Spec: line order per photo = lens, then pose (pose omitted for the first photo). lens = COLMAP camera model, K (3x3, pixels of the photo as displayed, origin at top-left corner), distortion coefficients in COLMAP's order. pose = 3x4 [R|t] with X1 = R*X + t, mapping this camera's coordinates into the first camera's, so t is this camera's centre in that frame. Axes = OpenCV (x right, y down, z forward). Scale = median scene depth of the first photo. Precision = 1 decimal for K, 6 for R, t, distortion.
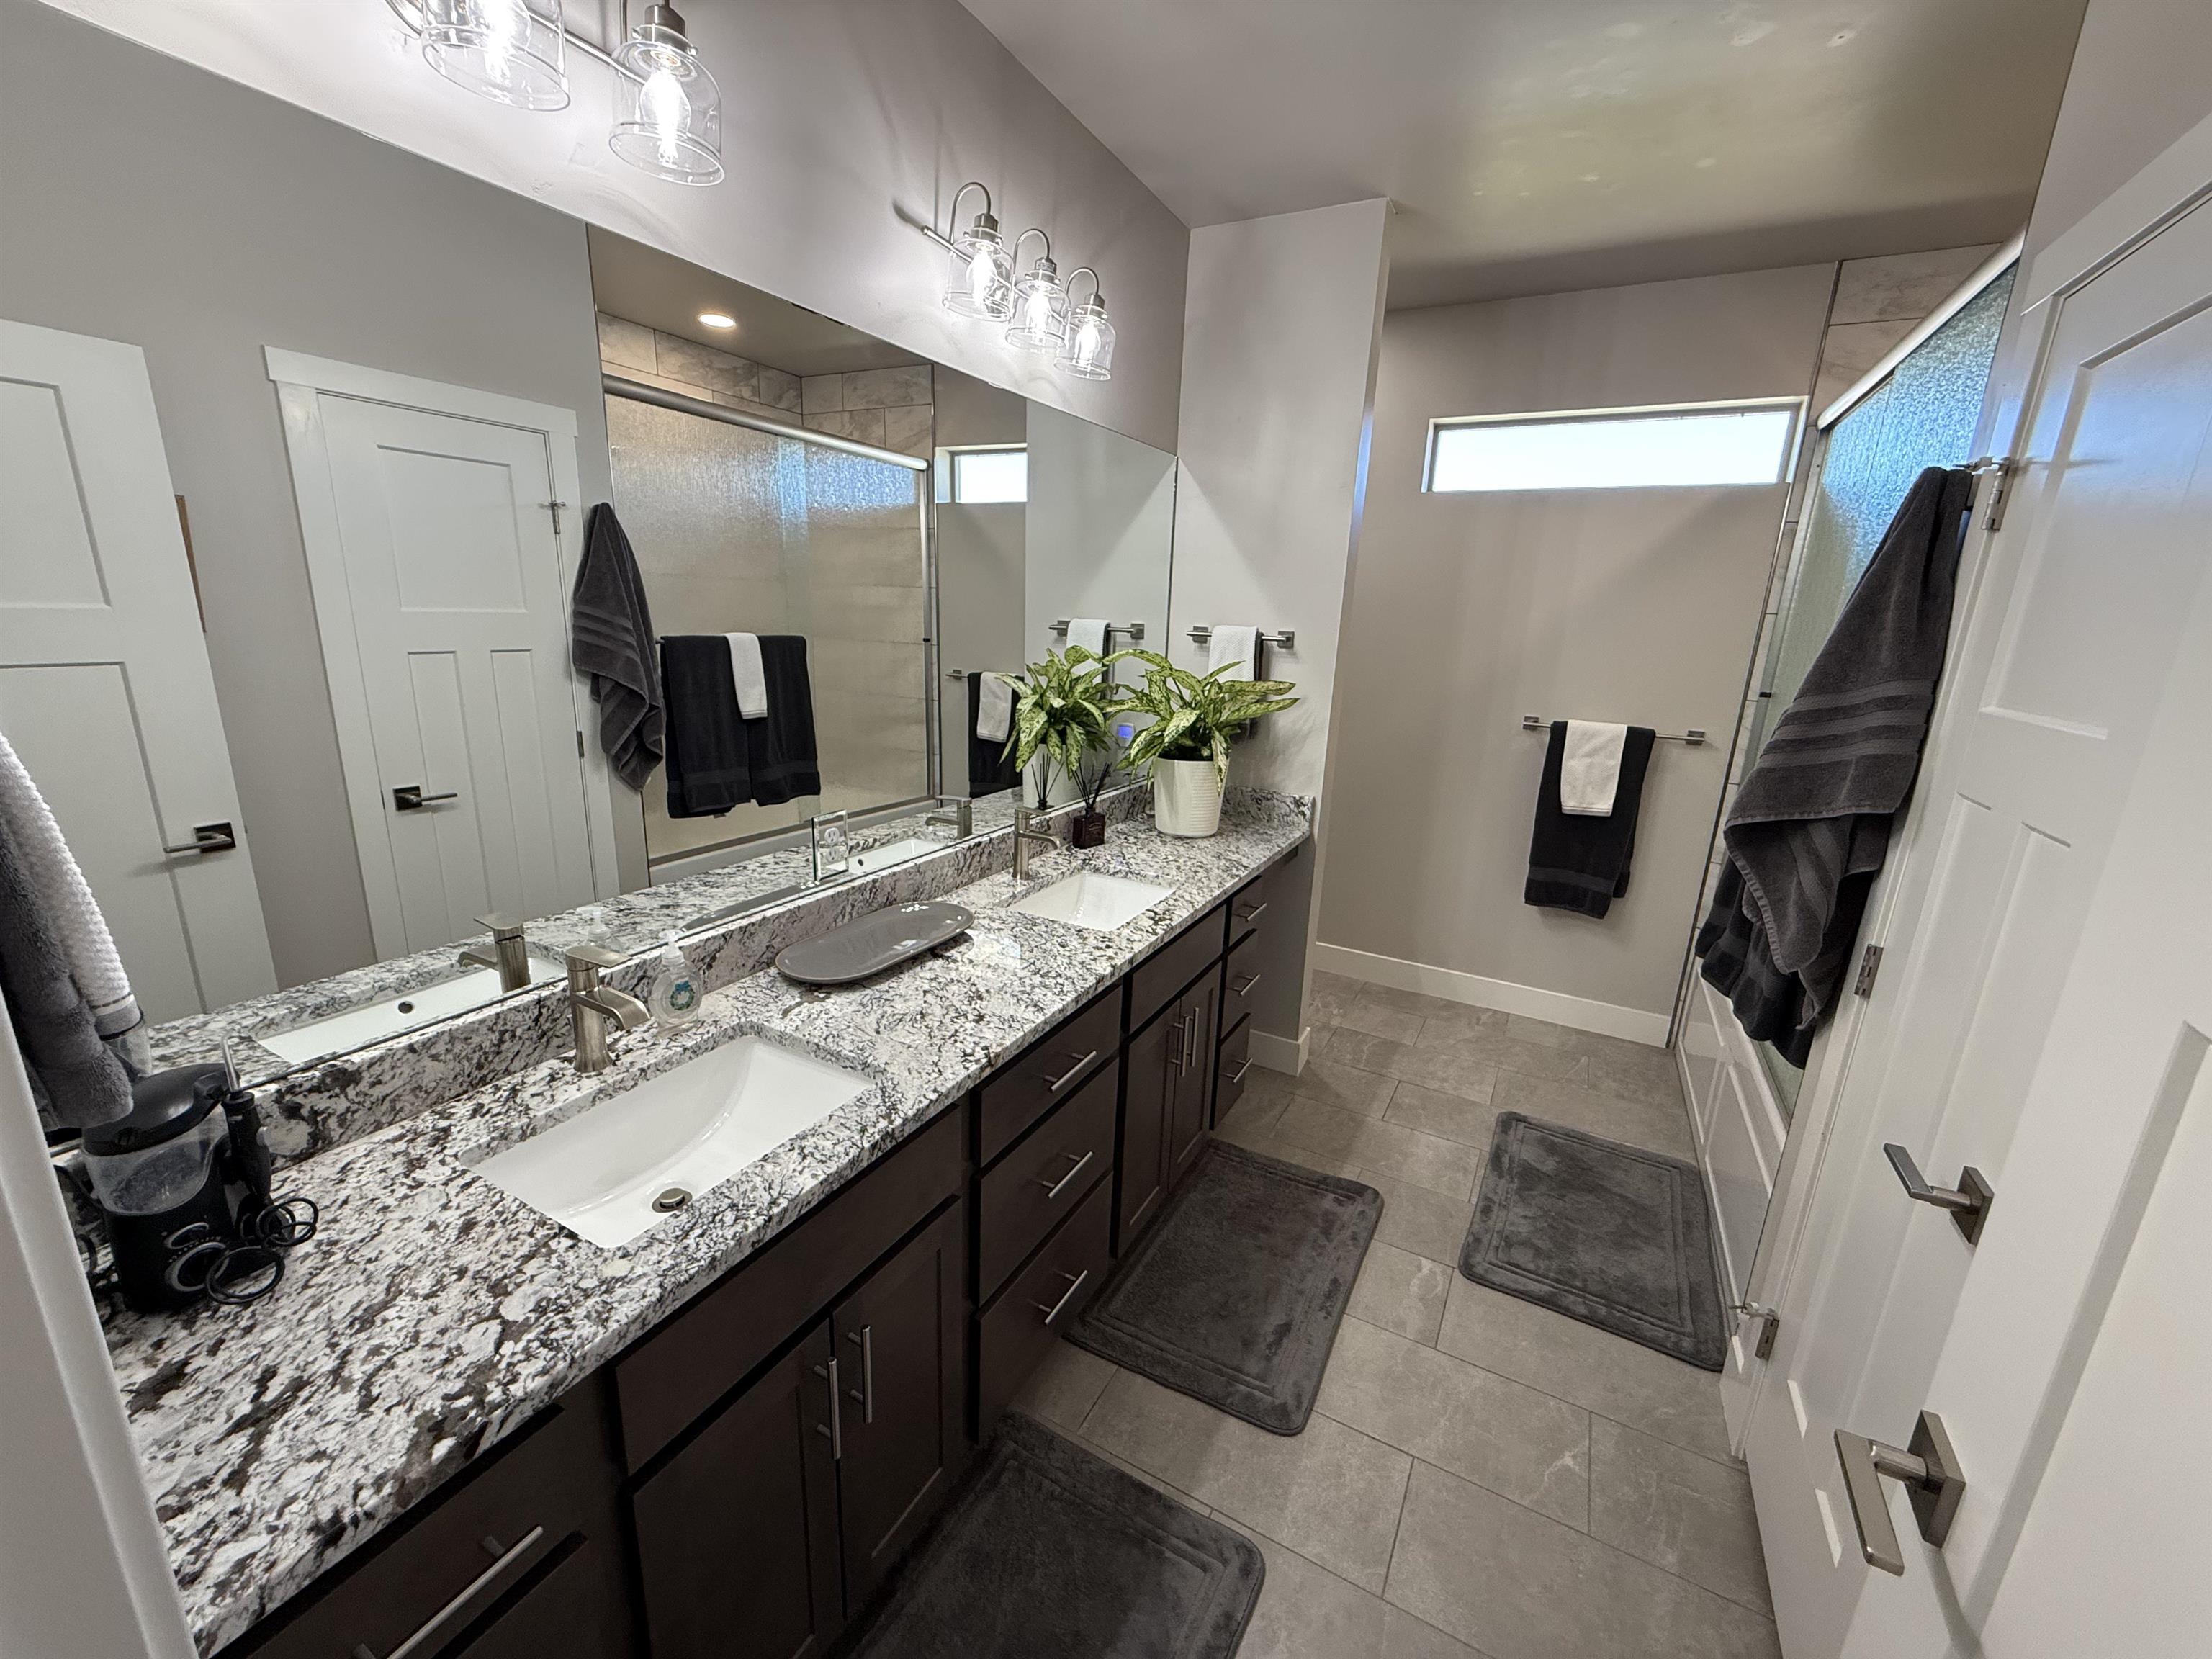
lens RADIAL K [[884.3, 0, 1101.8], [0, 884.3, 833.8], [0, 0, 1]] dist [0.001495, 0.000477]
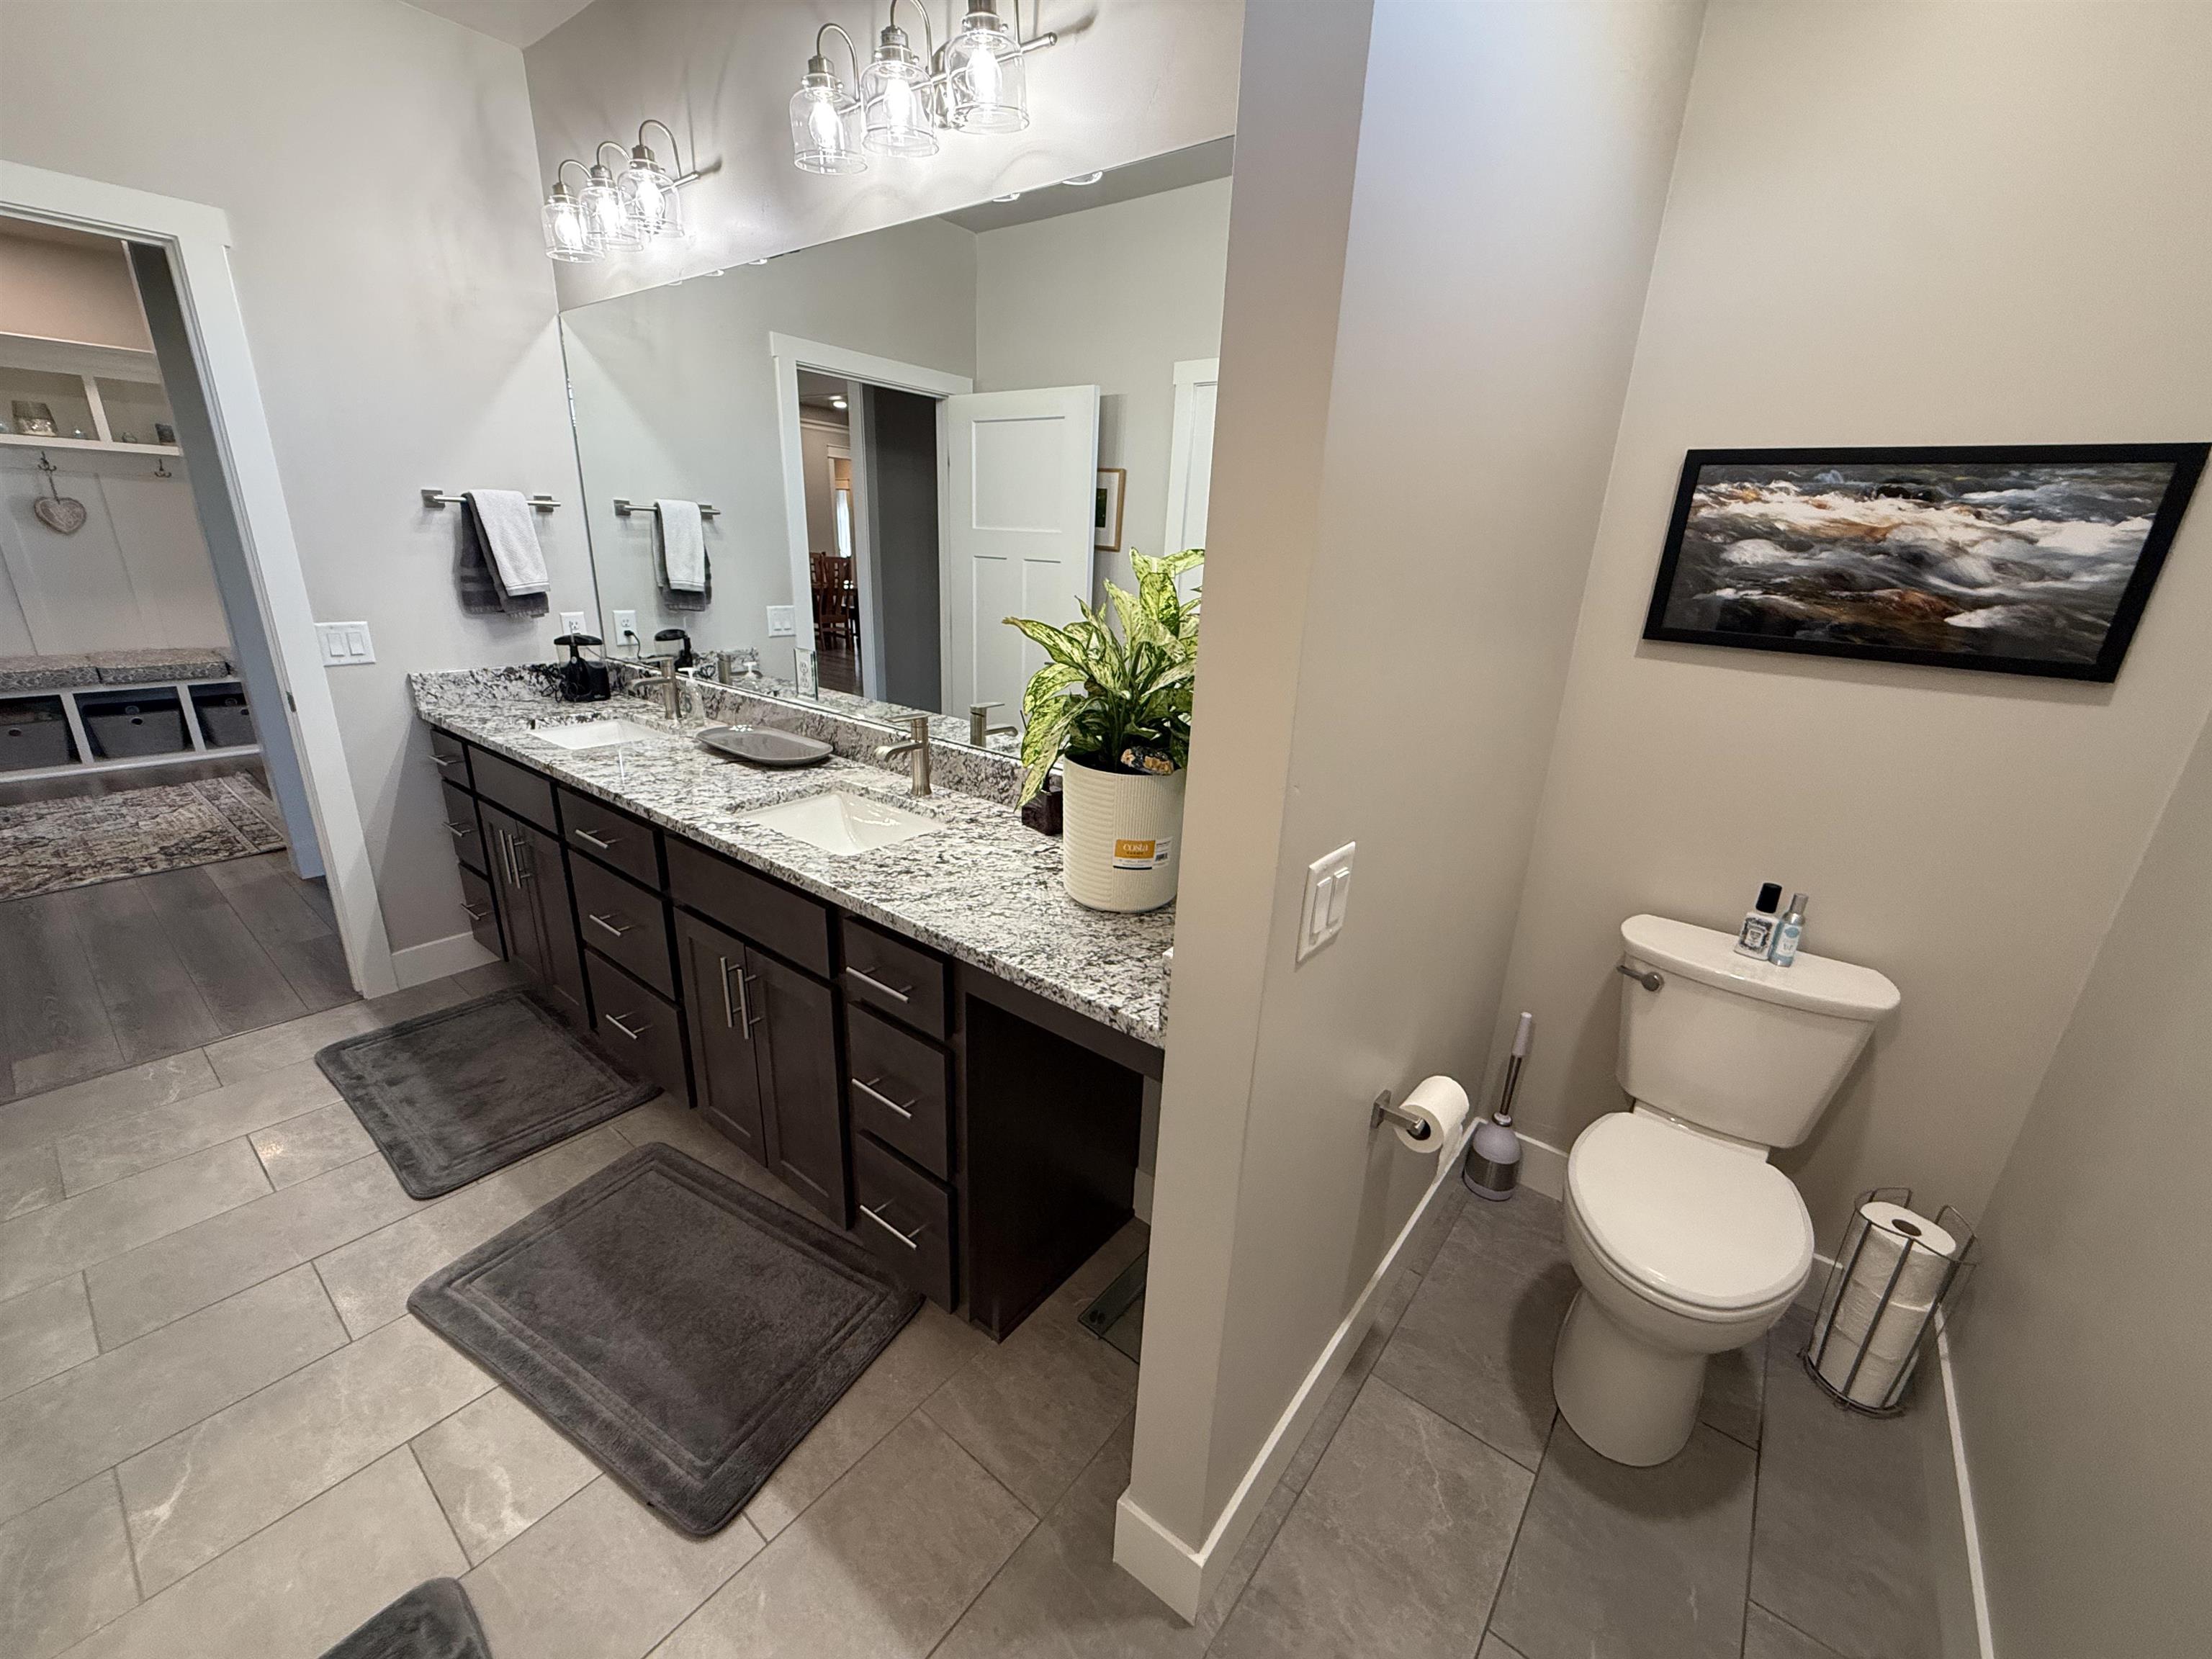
lens RADIAL K [[884.3, 0, 1100.0], [0, 884.3, 826.0], [0, 0, 1]] dist [0.001495, 0.000477]
pose [[-0.165354, 0.270610, -0.948382, 0.851679], [-0.292623, 0.904854, 0.309210, -0.289178], [0.941823, 0.328648, -0.070434, 1.438433]]
